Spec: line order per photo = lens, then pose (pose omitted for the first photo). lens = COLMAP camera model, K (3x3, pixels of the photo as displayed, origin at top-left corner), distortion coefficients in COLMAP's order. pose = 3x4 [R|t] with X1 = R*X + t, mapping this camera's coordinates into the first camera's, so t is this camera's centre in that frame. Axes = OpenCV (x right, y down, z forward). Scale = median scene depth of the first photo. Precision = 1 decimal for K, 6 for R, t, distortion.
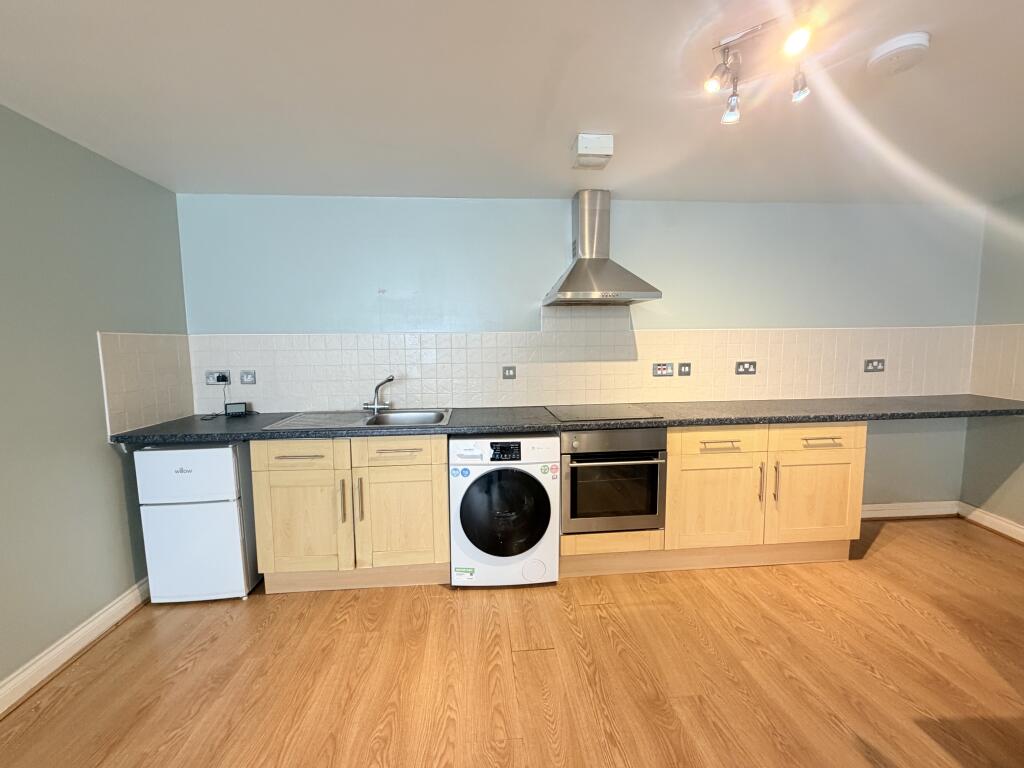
lens RADIAL K [[410.0, 0, 508.5], [0, 410.0, 381.5], [0, 0, 1]] dist [0.000444, 0.000133]
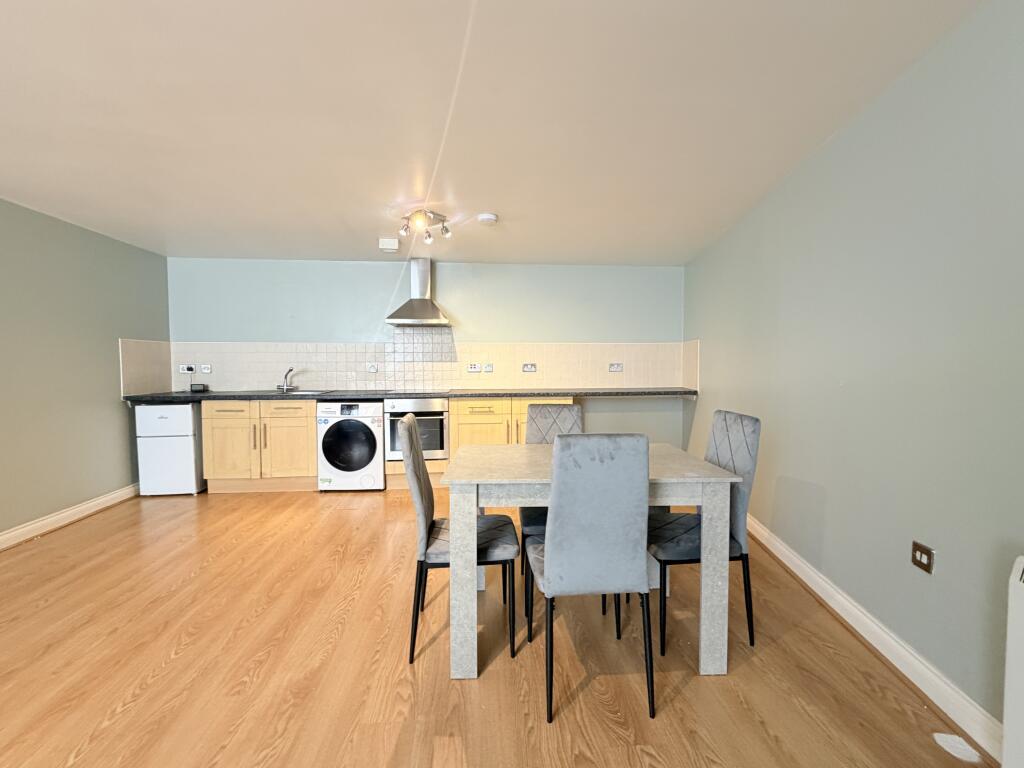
lens RADIAL K [[417.4, 0, 509.6], [0, 417.4, 381.3], [0, 0, 1]] dist [0.000767, 0.000335]
pose [[0.999903, 0.009916, 0.009744, 0.613718], [-0.009422, 0.998729, -0.049520, 0.123065], [-0.010223, 0.049424, 0.998726, -0.738132]]
